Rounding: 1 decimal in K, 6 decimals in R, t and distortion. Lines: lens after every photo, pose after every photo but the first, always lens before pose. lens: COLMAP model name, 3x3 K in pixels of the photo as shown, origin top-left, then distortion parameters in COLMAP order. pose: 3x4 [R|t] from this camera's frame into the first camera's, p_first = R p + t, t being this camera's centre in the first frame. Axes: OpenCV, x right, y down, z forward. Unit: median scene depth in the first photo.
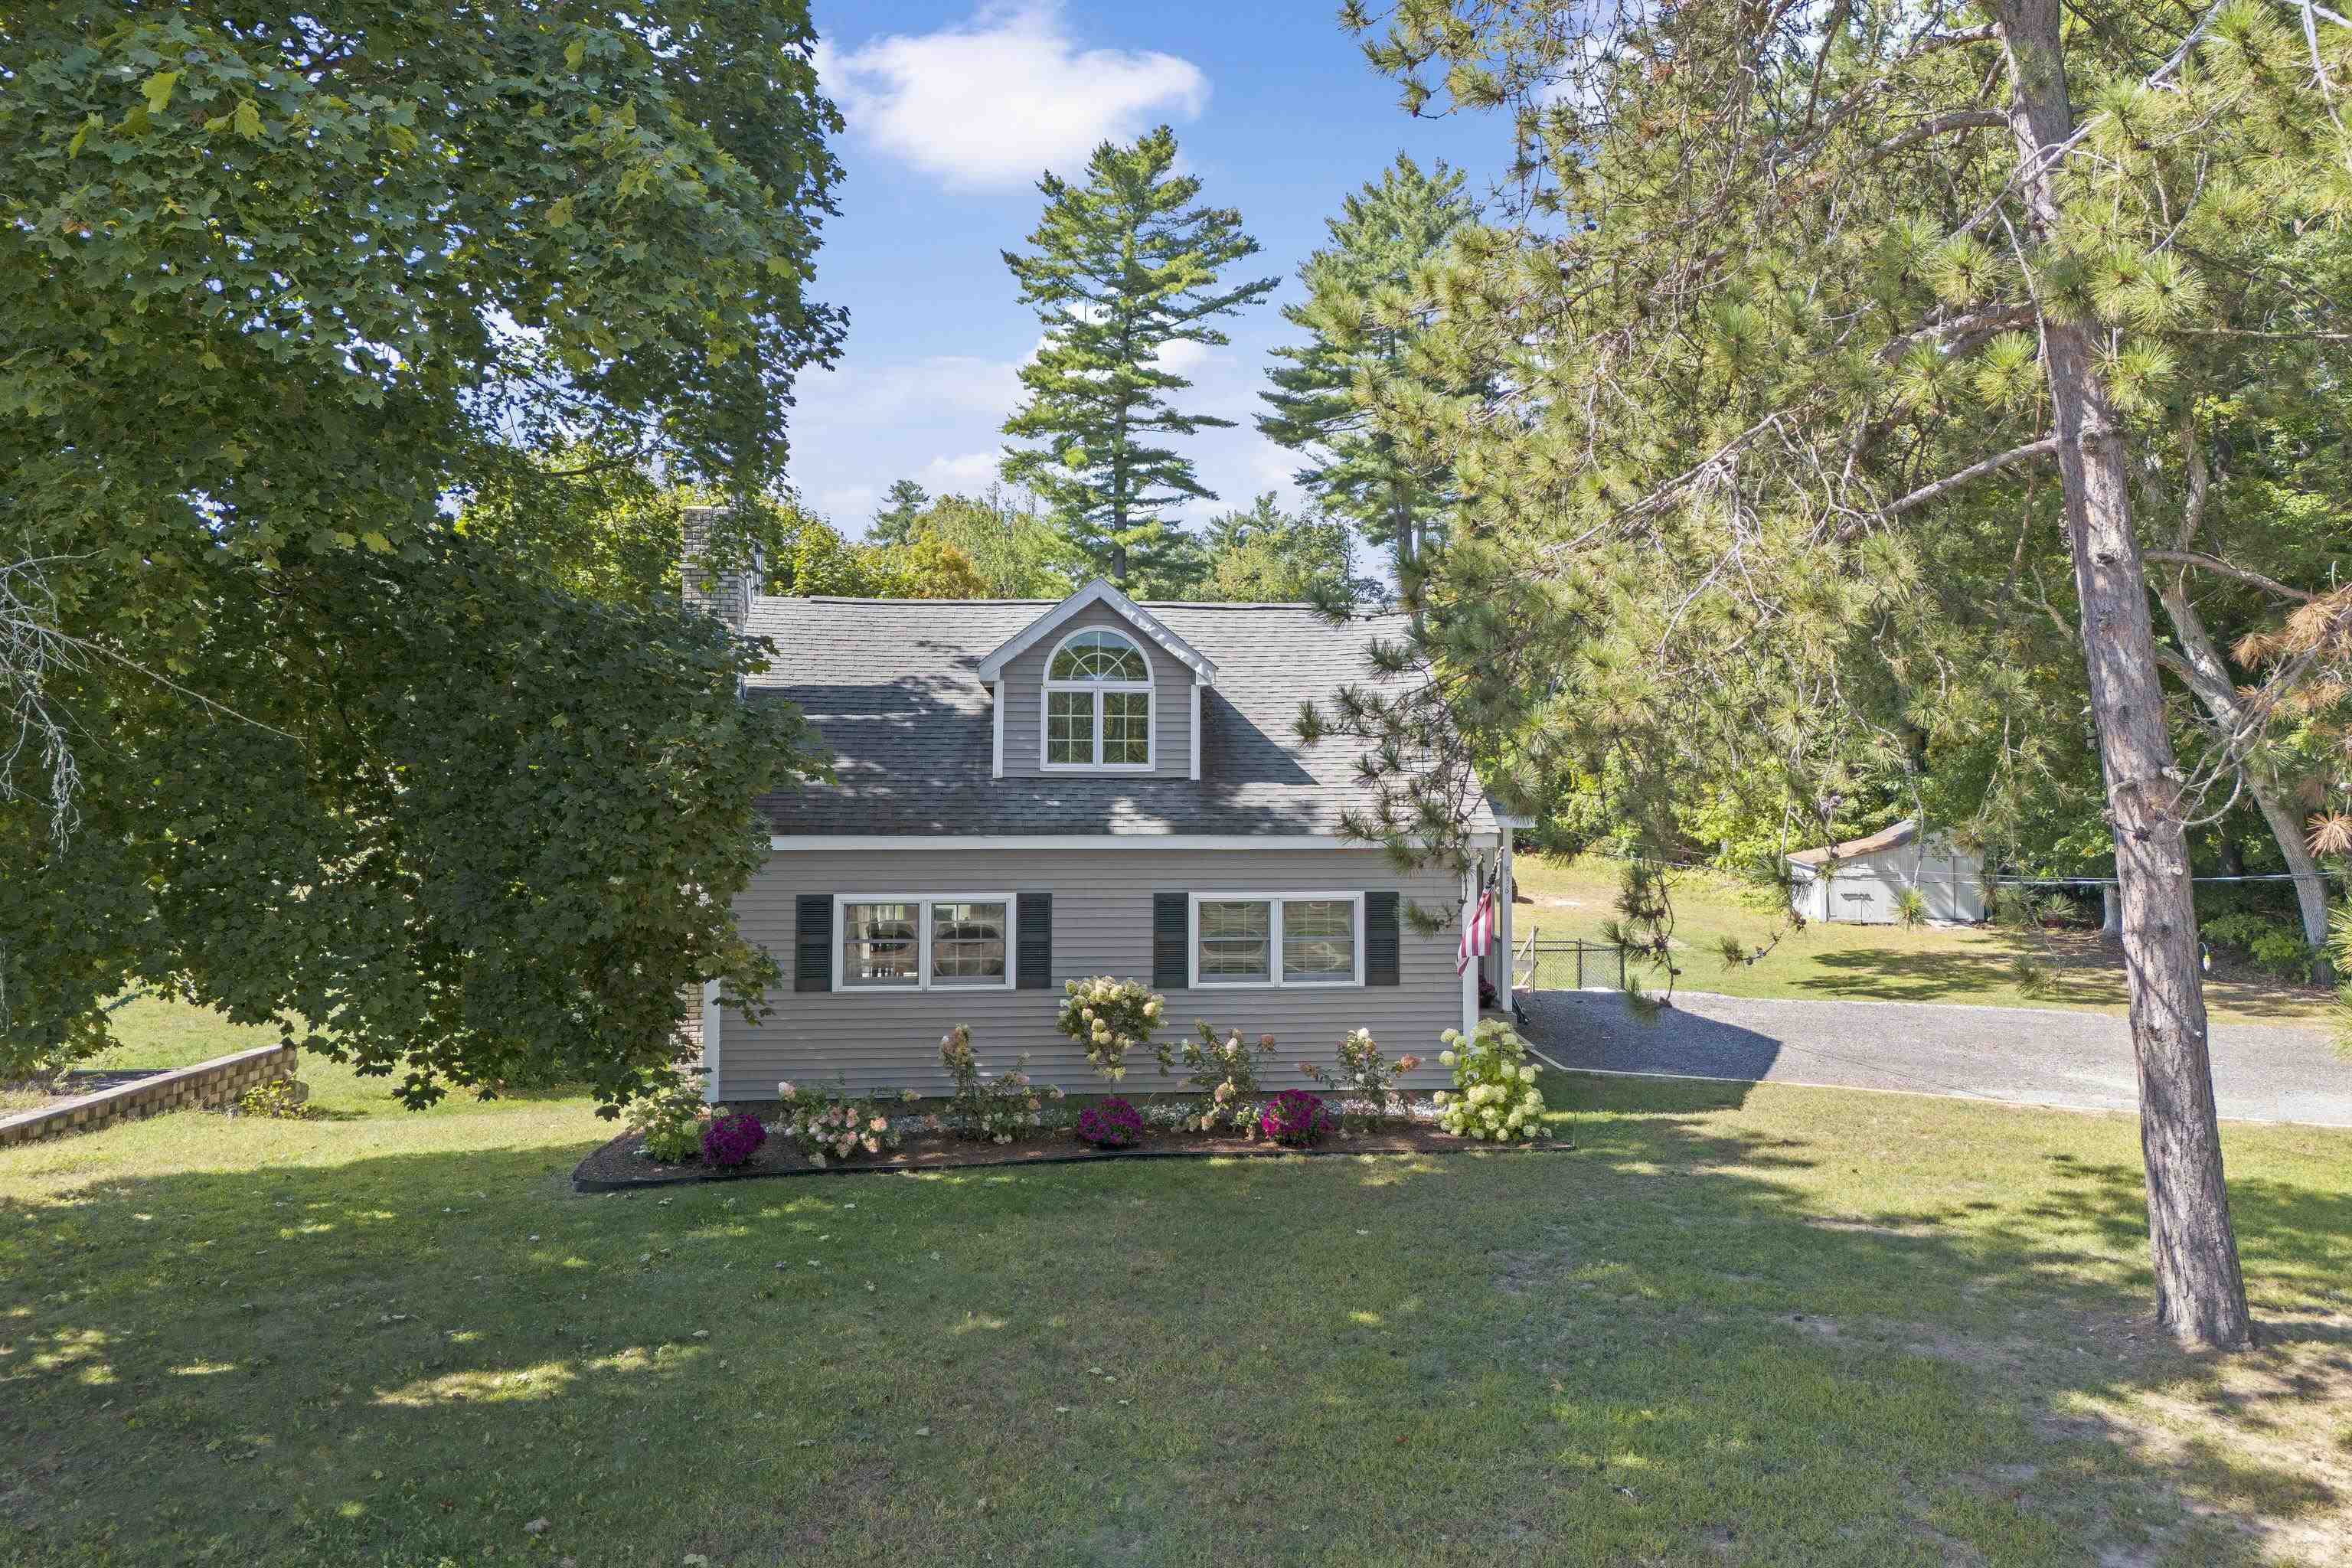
lens RADIAL K [[1733.9, 0, 1142.1], [0, 1733.9, 696.4], [0, 0, 1]] dist [0.111007, -0.150974]
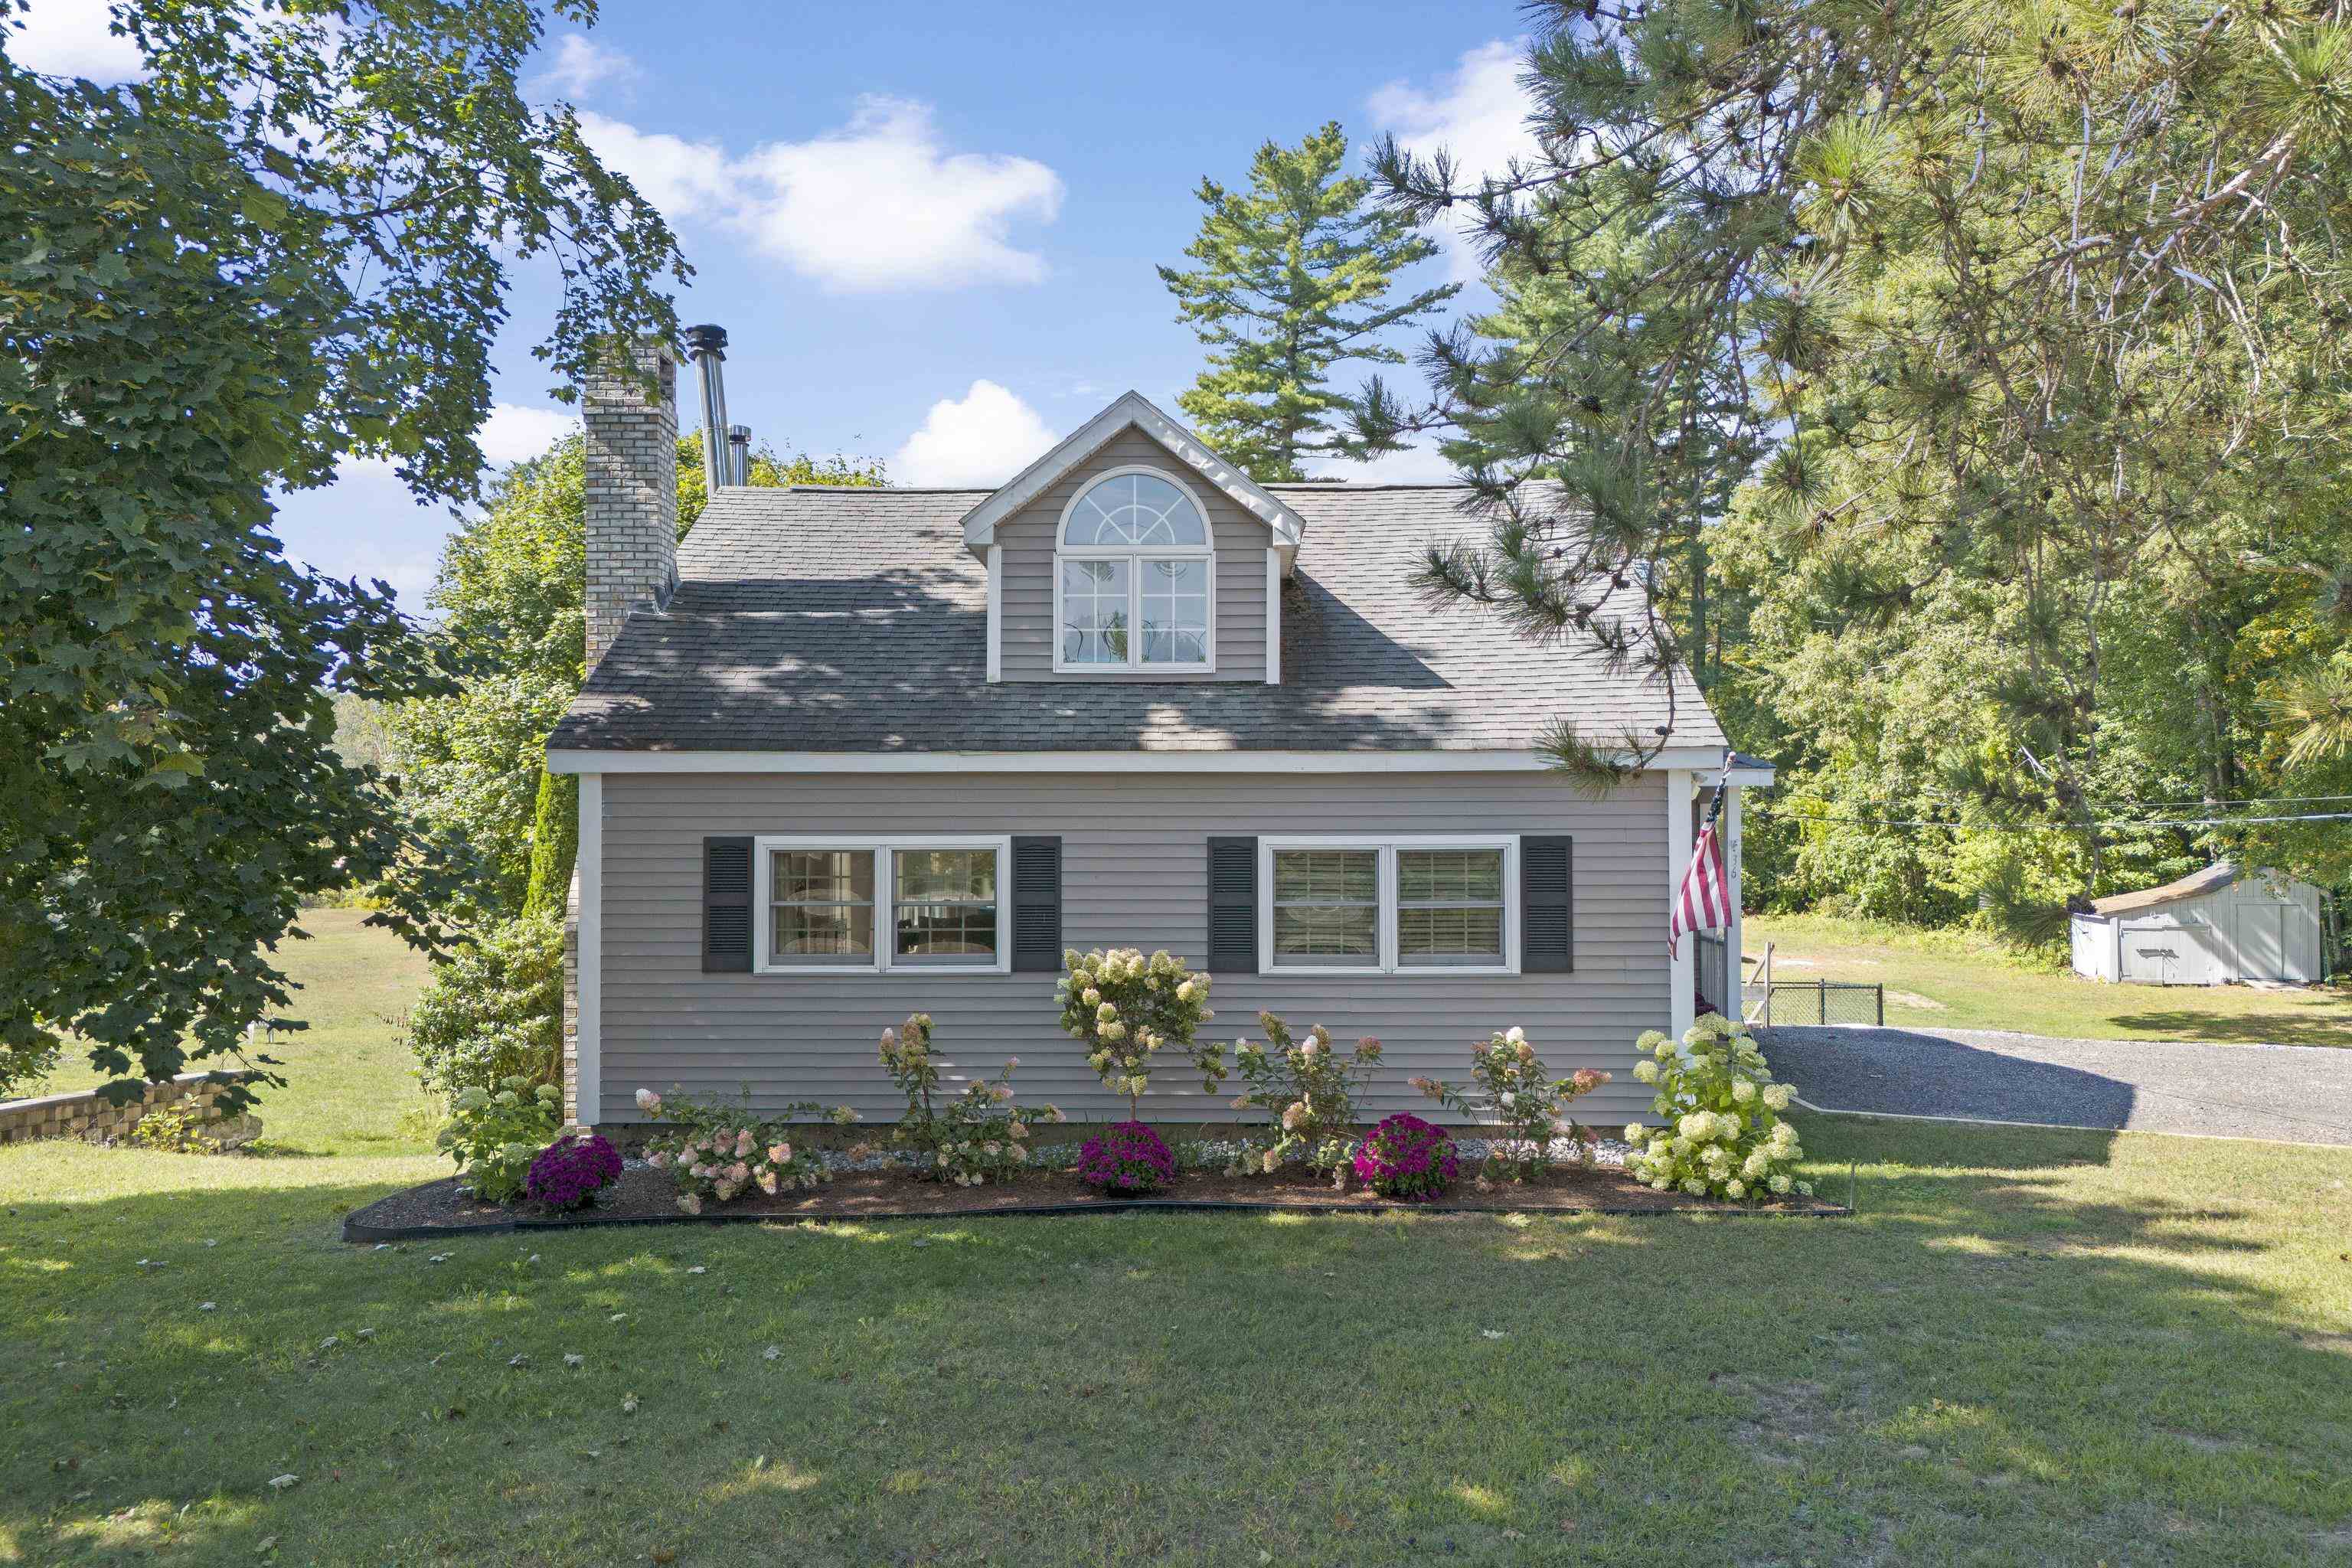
lens RADIAL K [[1729.6, 0, 1127.1], [0, 1729.6, 794.4], [0, 0, 1]] dist [0.081886, -0.065369]
pose [[0.992619, -0.007740, -0.121028, 0.056958], [0.008351, 0.999955, 0.004540, 0.090616], [0.120988, -0.005518, 0.992639, 0.302763]]
